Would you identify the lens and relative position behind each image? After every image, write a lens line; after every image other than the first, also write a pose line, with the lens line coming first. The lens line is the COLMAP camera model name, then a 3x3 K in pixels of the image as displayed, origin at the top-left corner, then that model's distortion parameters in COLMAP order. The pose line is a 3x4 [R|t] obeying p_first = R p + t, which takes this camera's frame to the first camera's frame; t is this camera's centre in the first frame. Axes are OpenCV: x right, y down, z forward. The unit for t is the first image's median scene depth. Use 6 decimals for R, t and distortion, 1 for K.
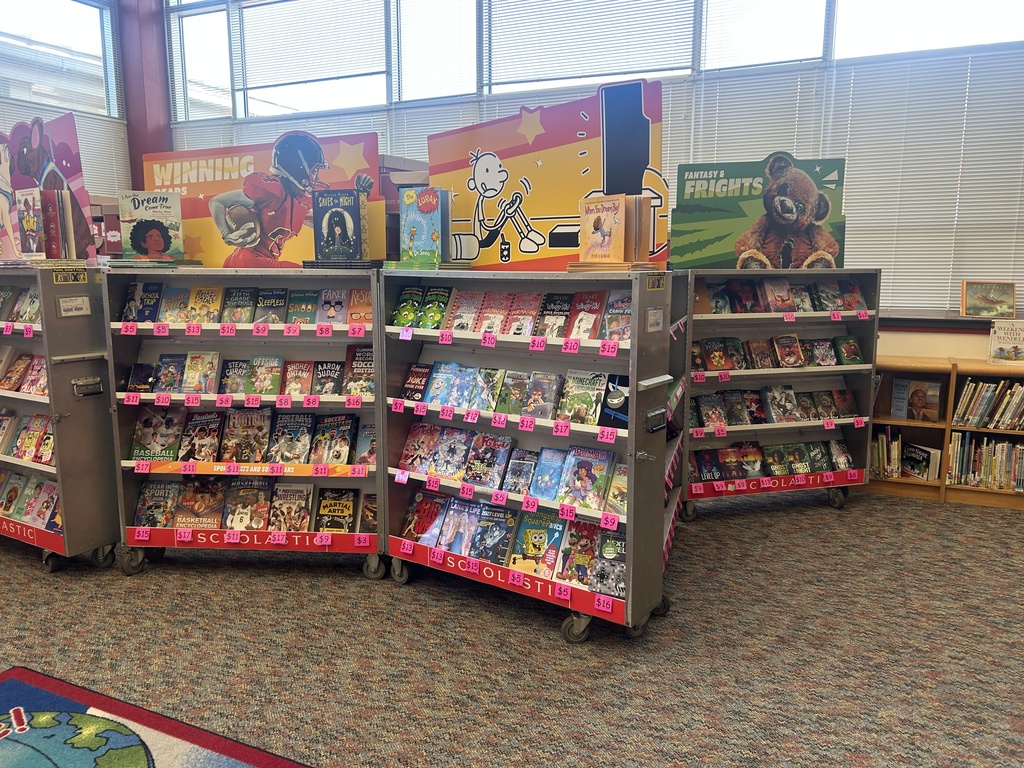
lens RADIAL K [[774.0, 0, 511.5], [0, 774.0, 388.1], [0, 0, 1]] dist [0.031579, -0.033508]
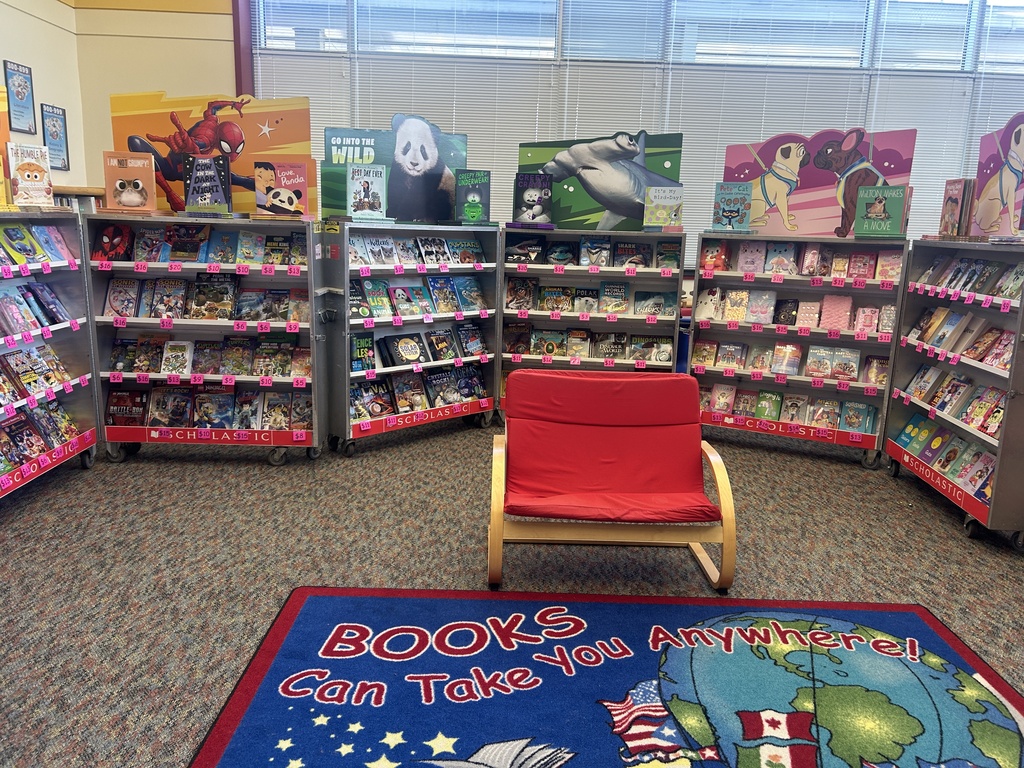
lens RADIAL K [[774.0, 0, 510.0], [0, 774.0, 378.1], [0, 0, 1]] dist [0.031579, -0.033508]
pose [[0.440414, 0.187815, -0.877930, 0.015263], [-0.172874, 0.977315, 0.122354, 0.007065], [0.880994, 0.097885, 0.462892, -0.046471]]
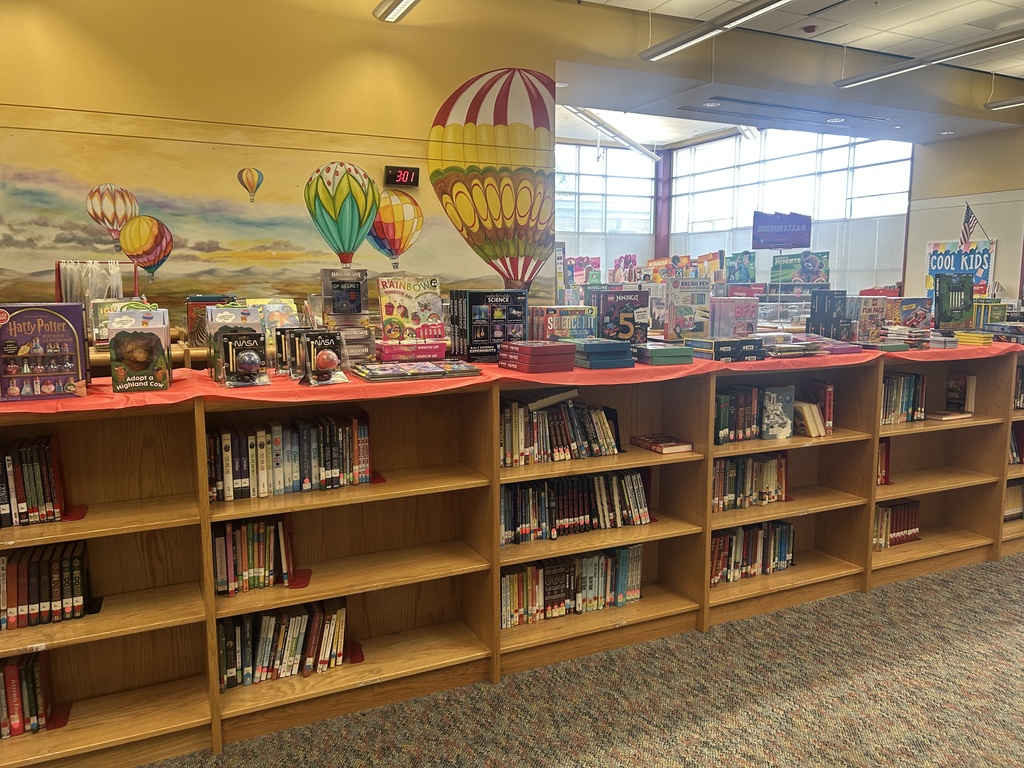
lens RADIAL K [[774.0, 0, 508.3], [0, 774.0, 385.8], [0, 0, 1]] dist [0.031579, -0.033508]
pose [[0.780718, 0.078342, -0.619953, 0.197711], [-0.096142, 0.995356, 0.004708, 0.056279], [0.617443, 0.055928, 0.784625, -0.340841]]
